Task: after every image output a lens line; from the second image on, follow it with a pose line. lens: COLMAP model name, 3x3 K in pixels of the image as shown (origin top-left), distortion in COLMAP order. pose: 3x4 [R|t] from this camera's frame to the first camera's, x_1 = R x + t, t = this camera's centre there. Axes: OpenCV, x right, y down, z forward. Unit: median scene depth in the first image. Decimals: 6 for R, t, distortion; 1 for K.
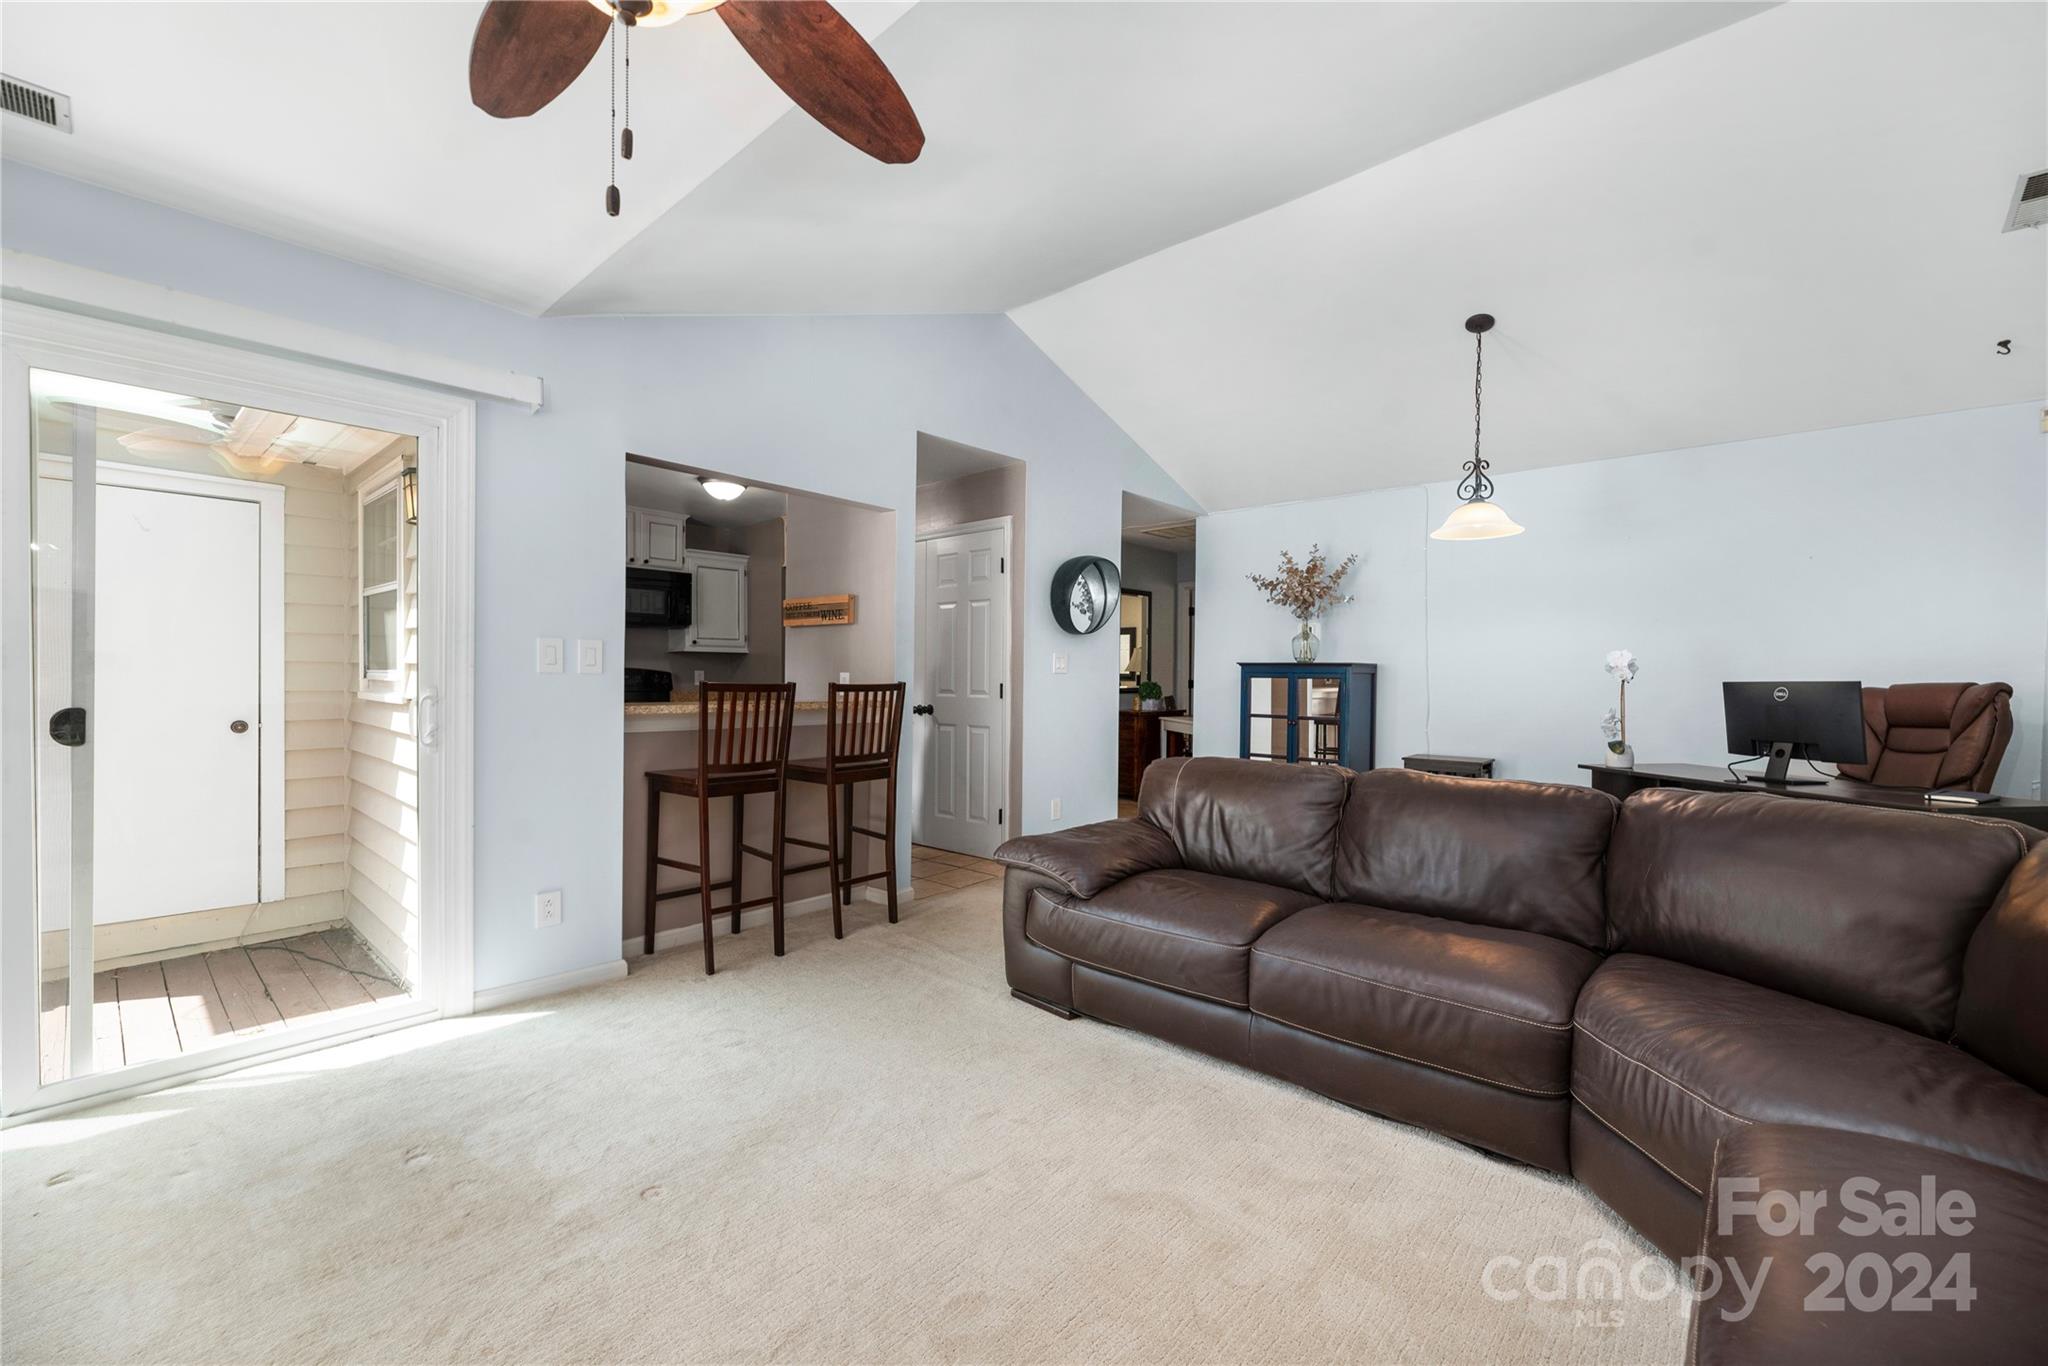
lens RADIAL K [[828.7, 0, 1017.1], [0, 828.7, 685.8], [0, 0, 1]] dist [-0.001181, 0.001014]
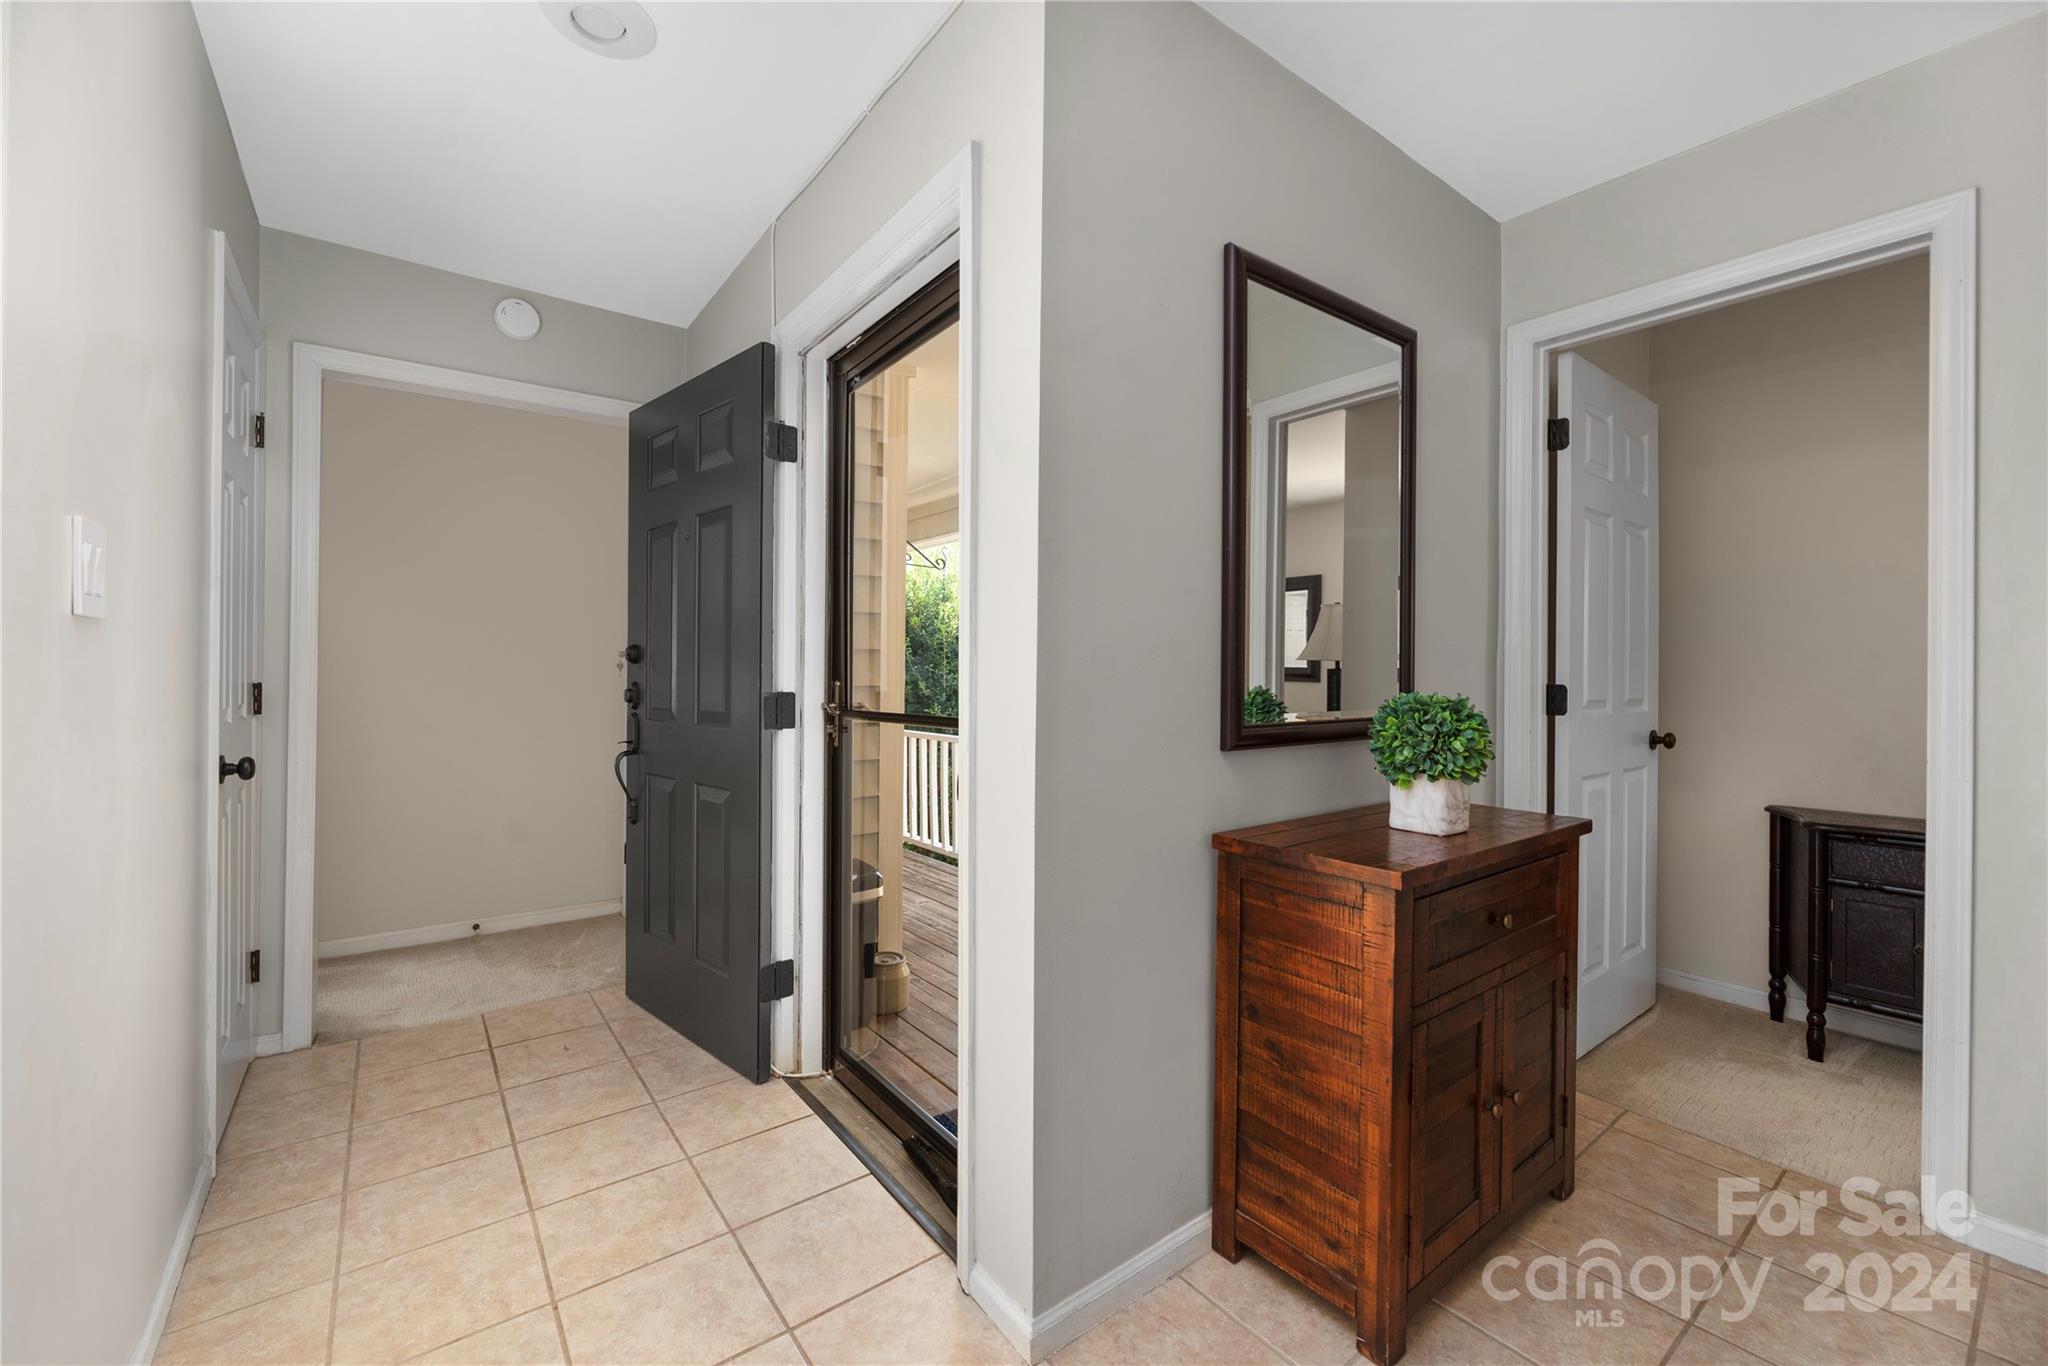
lens RADIAL K [[828.7, 0, 1024.8], [0, 828.7, 676.3], [0, 0, 1]] dist [-0.001181, 0.001014]
pose [[0.982843, -0.007123, -0.184307, 0.064019], [0.005771, 0.999952, -0.007872, -0.005841], [0.184355, 0.006674, 0.982837, 0.509343]]
